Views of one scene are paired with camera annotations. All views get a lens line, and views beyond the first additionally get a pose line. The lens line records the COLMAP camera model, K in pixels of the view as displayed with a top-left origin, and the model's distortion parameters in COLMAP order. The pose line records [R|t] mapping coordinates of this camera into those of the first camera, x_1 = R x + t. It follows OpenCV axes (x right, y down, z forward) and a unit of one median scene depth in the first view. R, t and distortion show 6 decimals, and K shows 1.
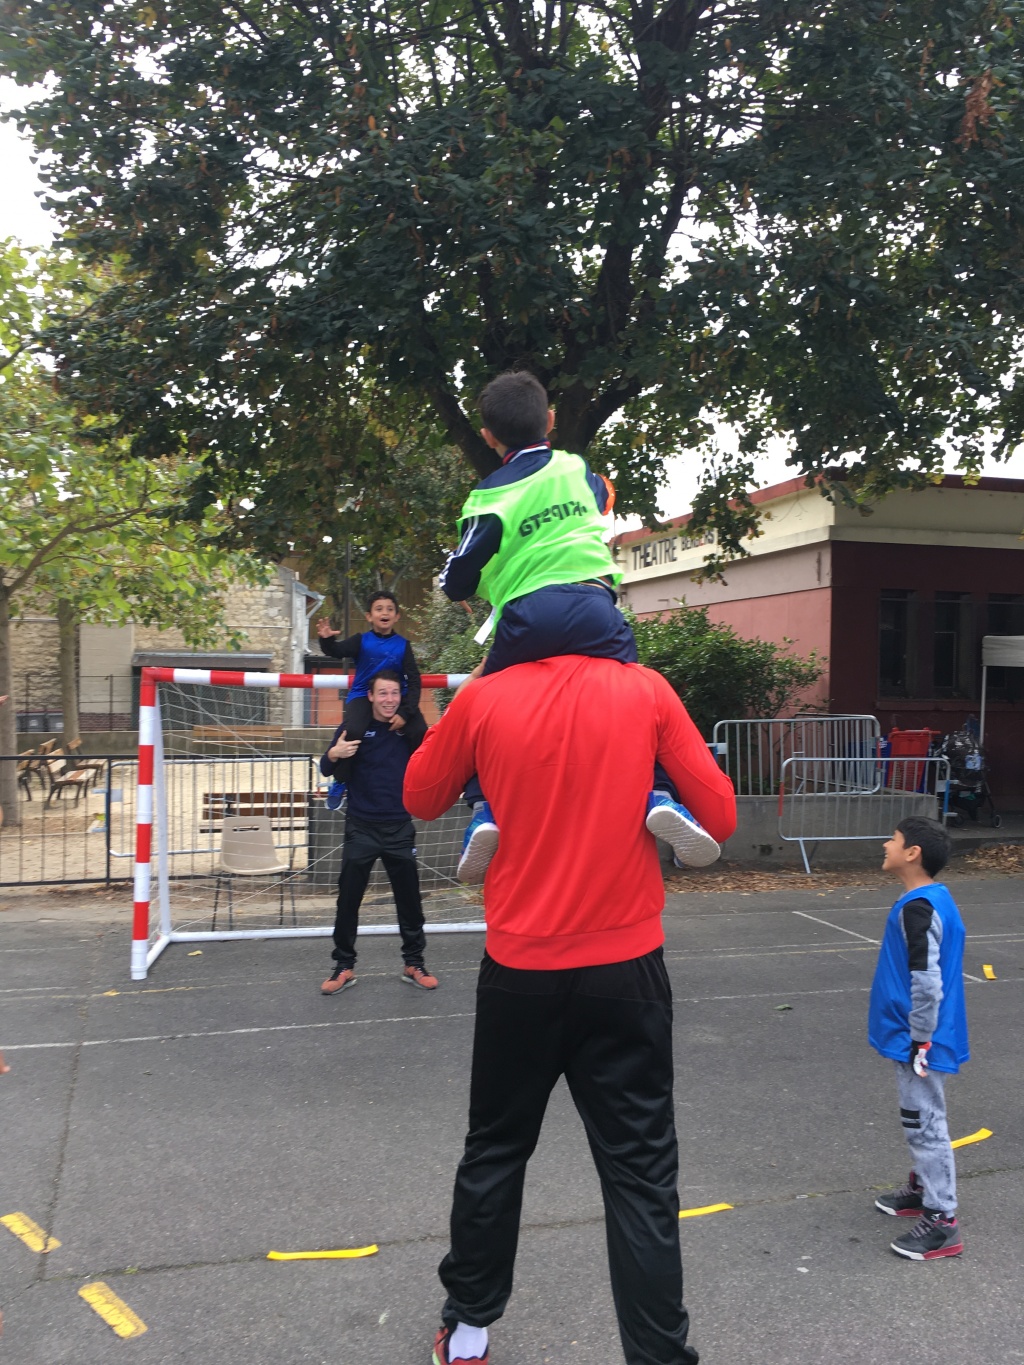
lens RADIAL K [[1138.3, 0, 515.1], [0, 1138.3, 684.6], [0, 0, 1]] dist [0.006406, -0.000003]
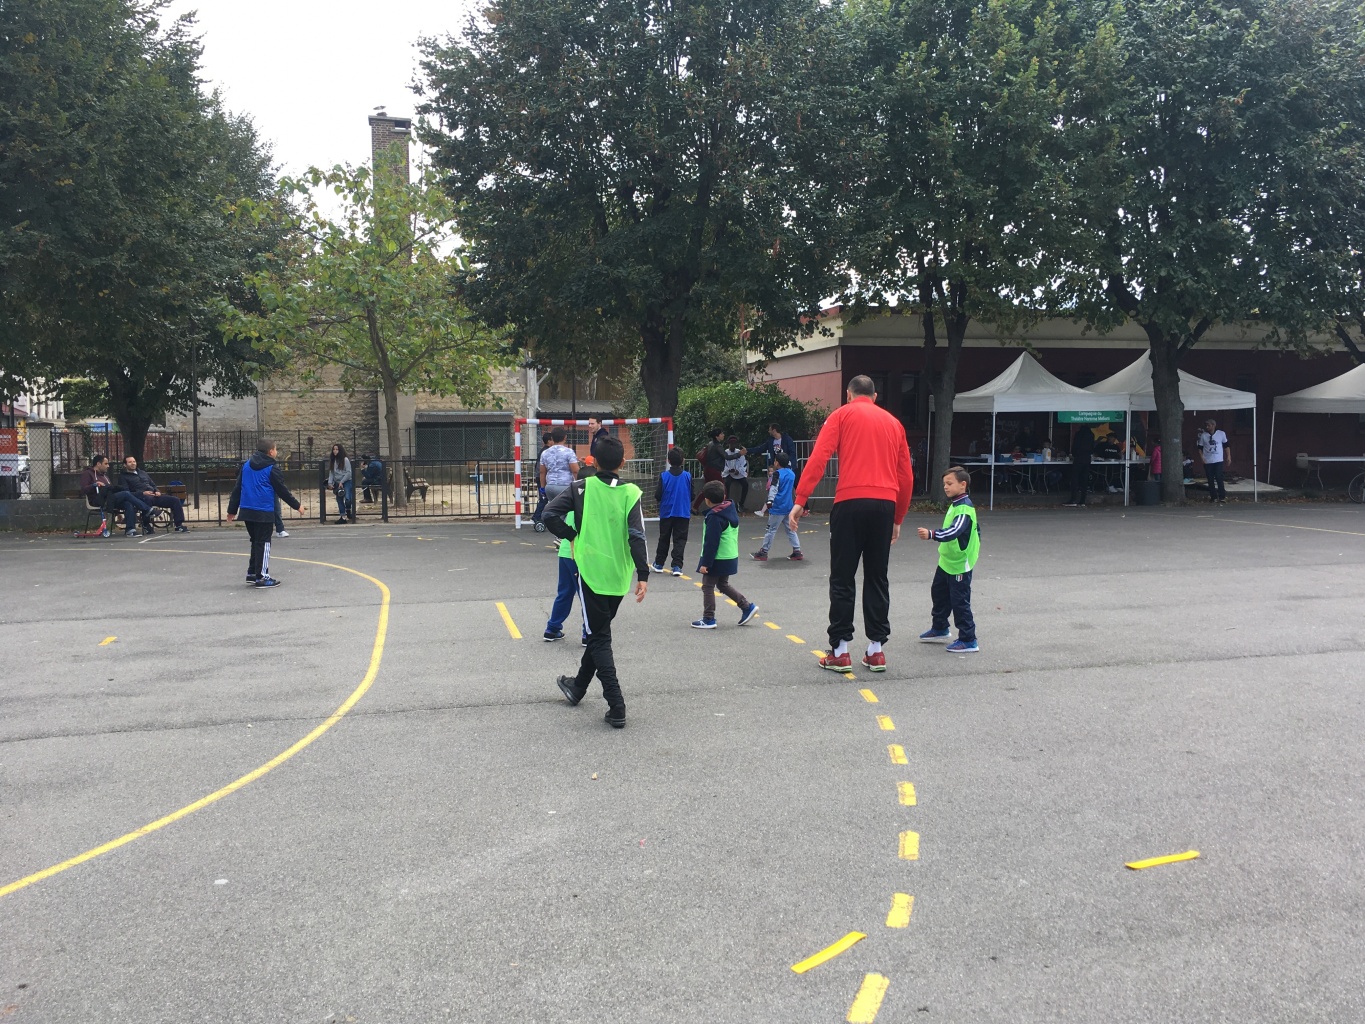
lens RADIAL K [[1177.5, 0, 675.9], [0, 1177.5, 504.0], [0, 0, 1]] dist [0.078066, -0.116697]
pose [[0.998921, -0.015234, -0.043864, 0.091062], [0.017656, 0.998310, 0.055370, 0.019055], [0.042947, -0.056085, 0.997502, -0.893310]]
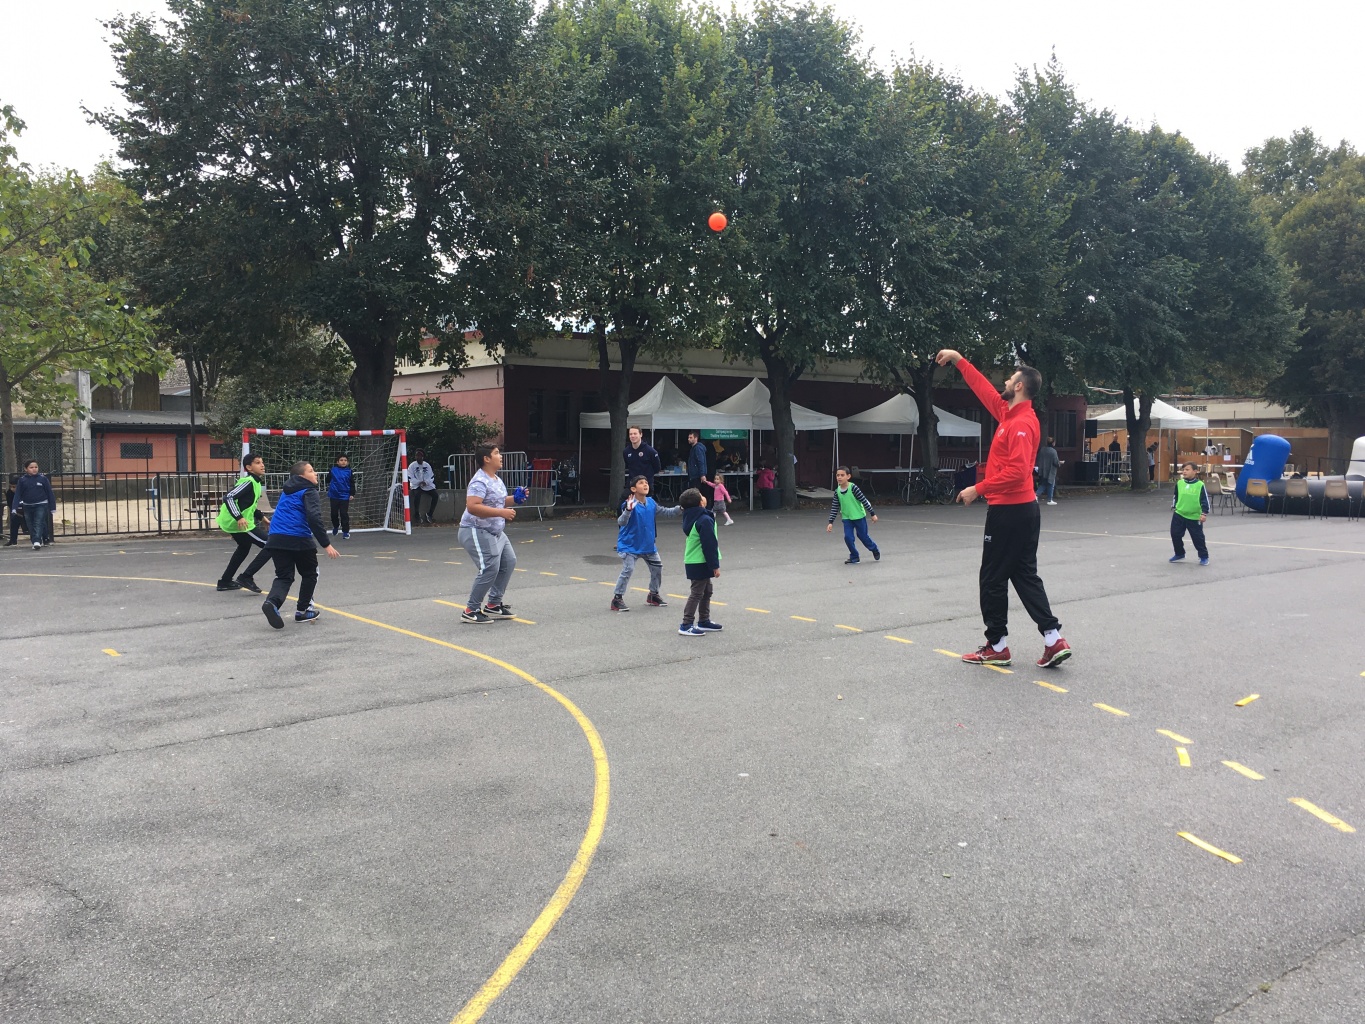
lens RADIAL K [[1177.5, 0, 689.6], [0, 1177.5, 508.1], [0, 0, 1]] dist [0.078066, -0.116697]
pose [[0.919229, -0.031740, 0.392443, -0.221473], [0.012997, 0.998648, 0.050326, 0.021803], [-0.393510, -0.041160, 0.918399, -0.952453]]
